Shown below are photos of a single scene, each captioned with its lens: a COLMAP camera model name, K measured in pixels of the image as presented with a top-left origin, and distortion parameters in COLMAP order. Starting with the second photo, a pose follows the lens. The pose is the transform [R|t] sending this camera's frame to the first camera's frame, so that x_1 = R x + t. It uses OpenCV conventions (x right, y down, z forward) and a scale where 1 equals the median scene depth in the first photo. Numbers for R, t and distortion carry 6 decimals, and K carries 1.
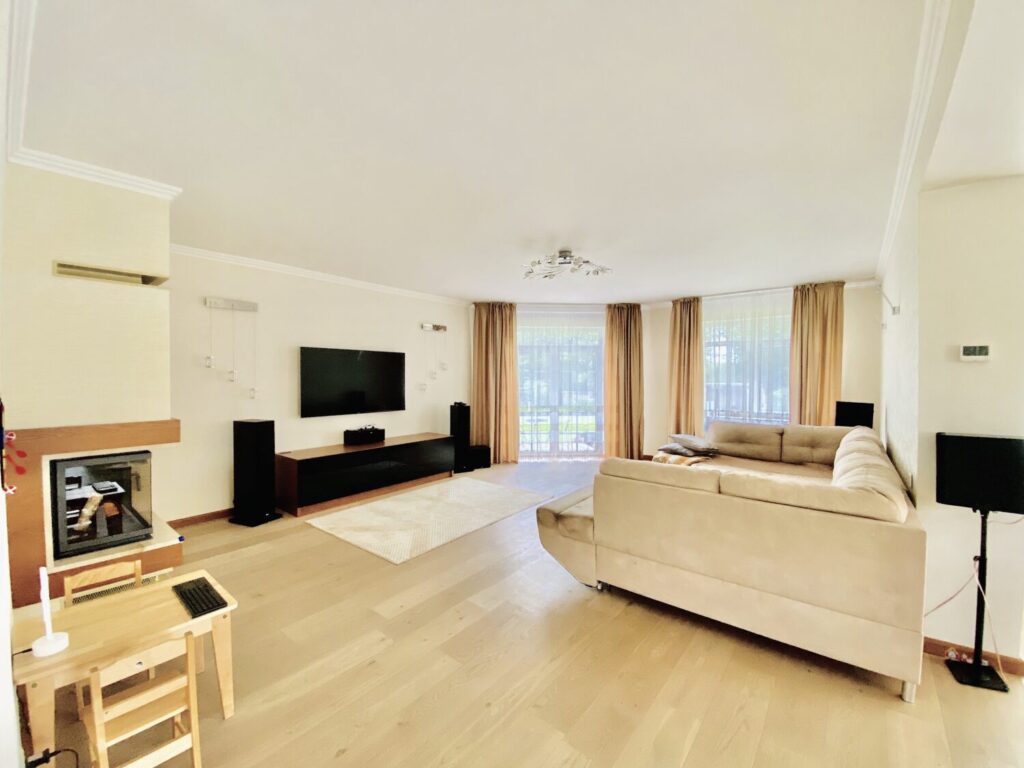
lens RADIAL K [[418.2, 0, 513.1], [0, 418.2, 380.6], [0, 0, 1]] dist [0.031256, -0.025134]
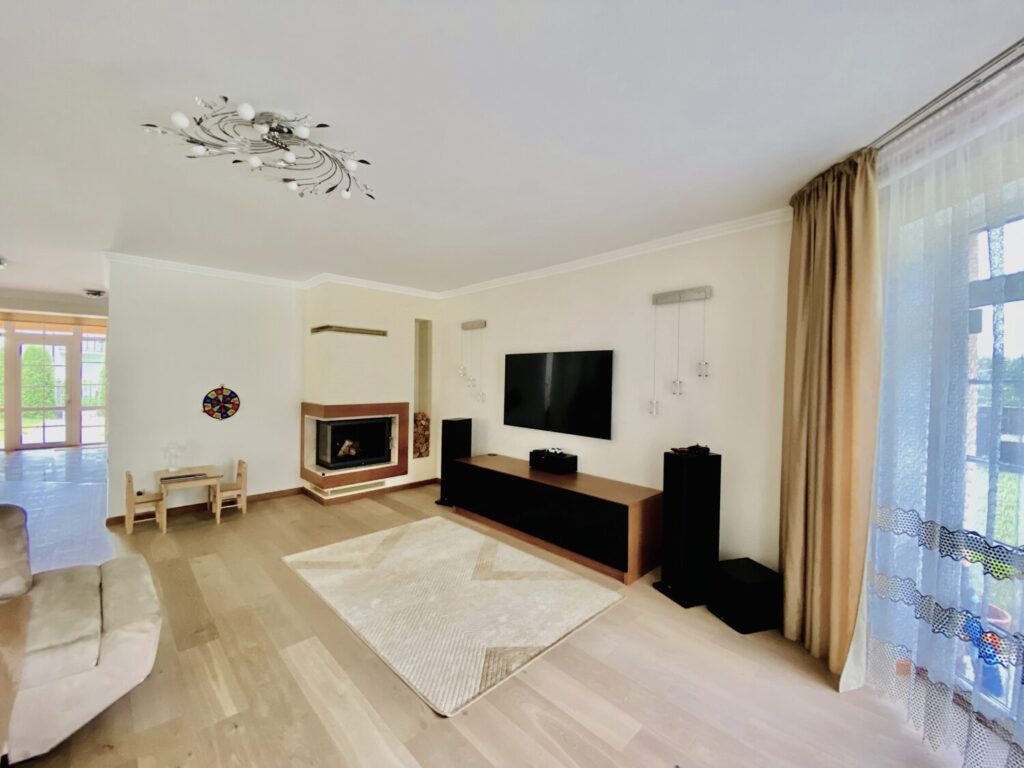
lens RADIAL K [[418.2, 0, 513.1], [0, 418.2, 380.6], [0, 0, 1]] dist [0.031256, -0.025134]
pose [[-0.134716, 0.010302, -0.990831, 0.463990], [-0.020329, 0.999707, 0.013159, -0.030046], [0.990676, 0.021915, -0.134467, 1.117966]]
